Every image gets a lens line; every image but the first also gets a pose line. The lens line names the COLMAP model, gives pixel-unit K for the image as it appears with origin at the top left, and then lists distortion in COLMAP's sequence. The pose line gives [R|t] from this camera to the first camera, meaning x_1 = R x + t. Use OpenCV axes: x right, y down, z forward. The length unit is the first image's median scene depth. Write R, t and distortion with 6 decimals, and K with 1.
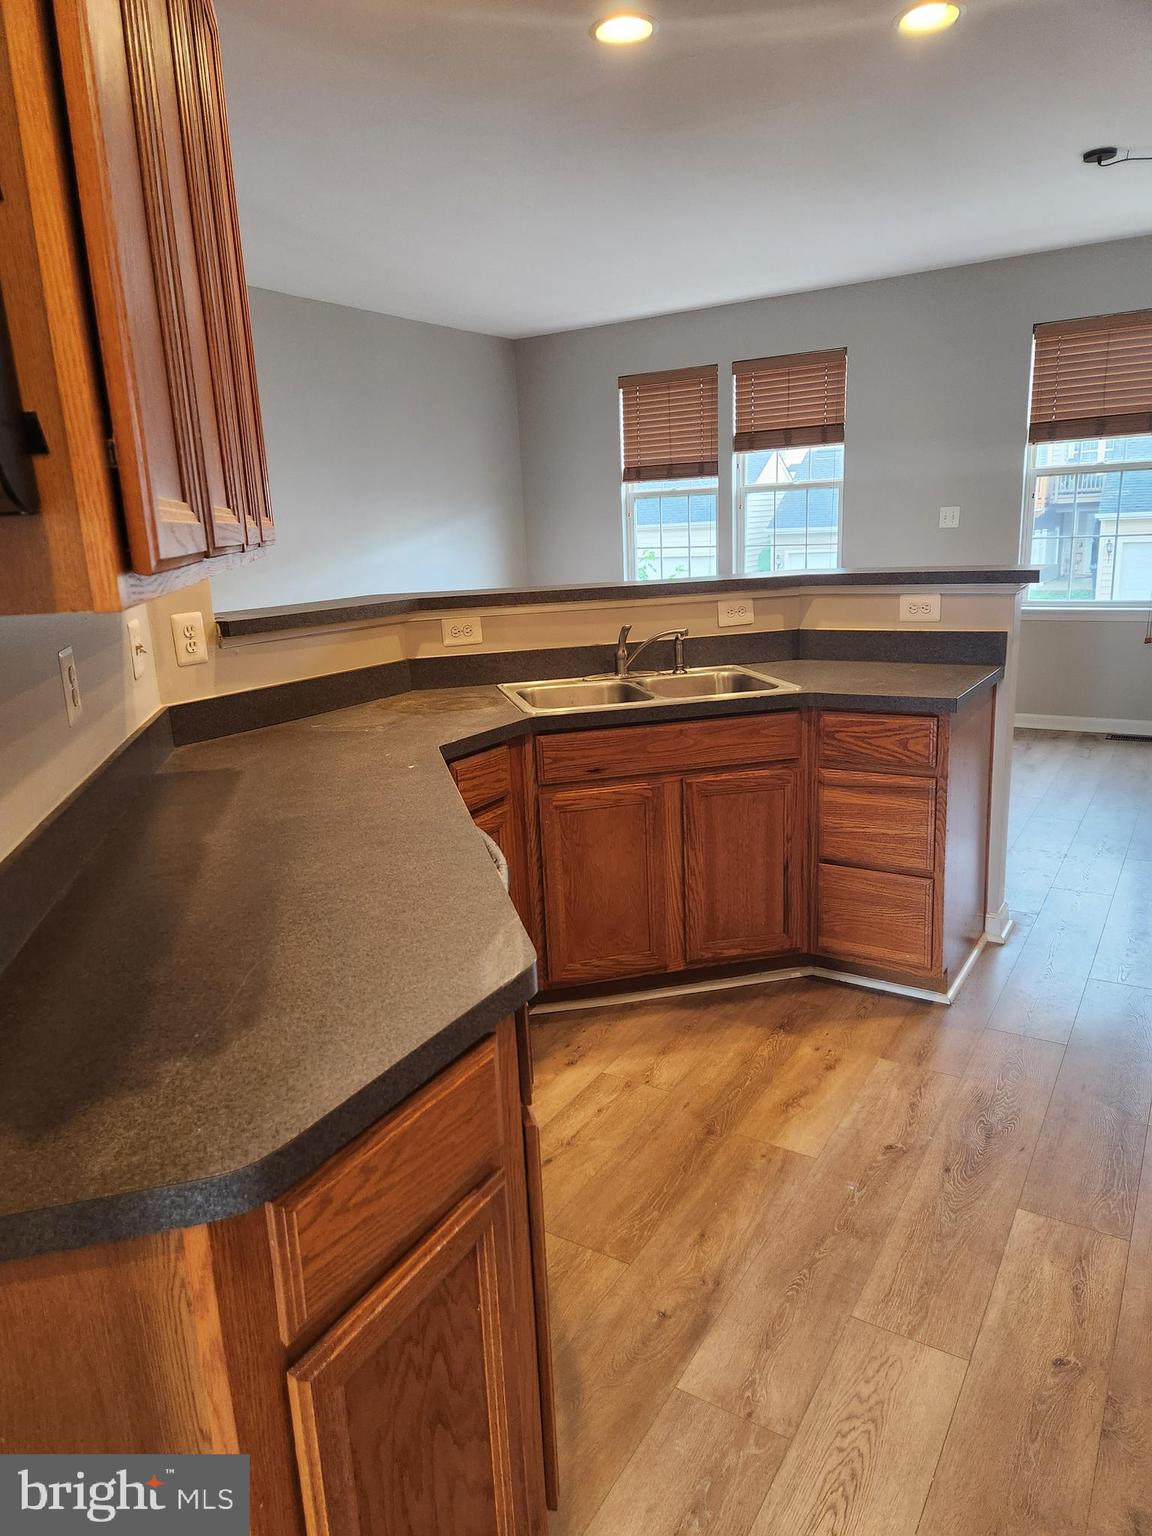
lens RADIAL K [[1041.2, 0, 576.0], [0, 1041.2, 768.0], [0, 0, 1]] dist [0.009309, 0.000482]
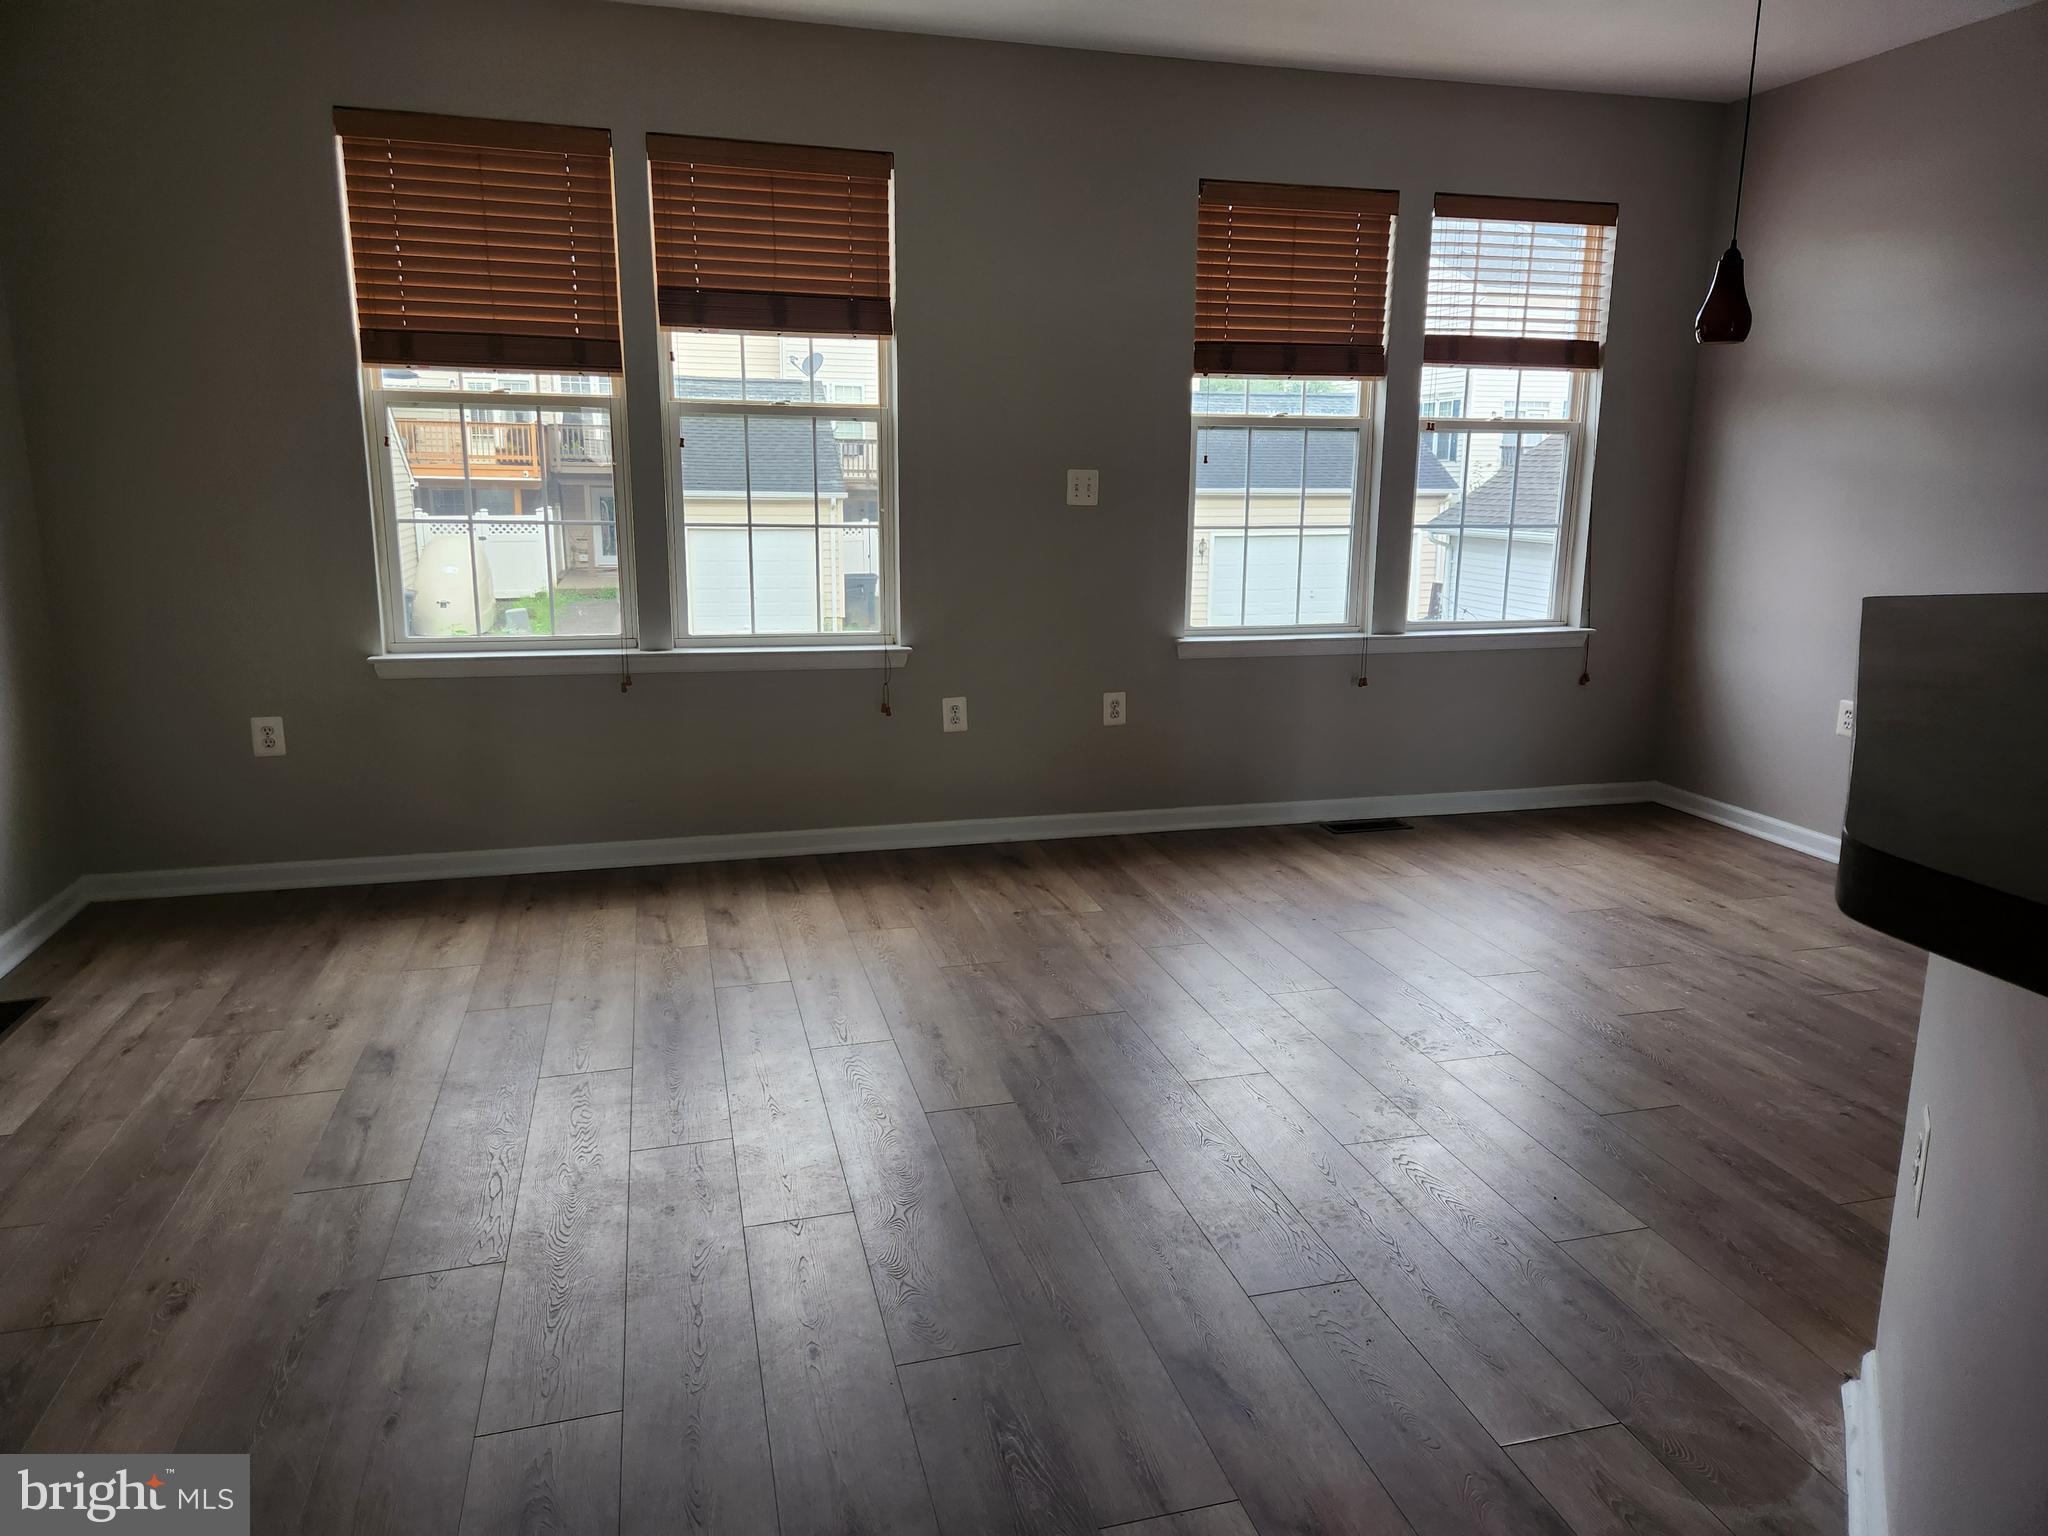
lens RADIAL K [[1388.3, 0, 1024.0], [0, 1388.3, 768.0], [0, 0, 1]] dist [0.009309, 0.000482]
pose [[0.653309, -0.114540, 0.748377, -0.232629], [0.126630, 0.991096, 0.041144, -0.110851], [-0.746426, 0.067887, 0.661996, 0.477246]]
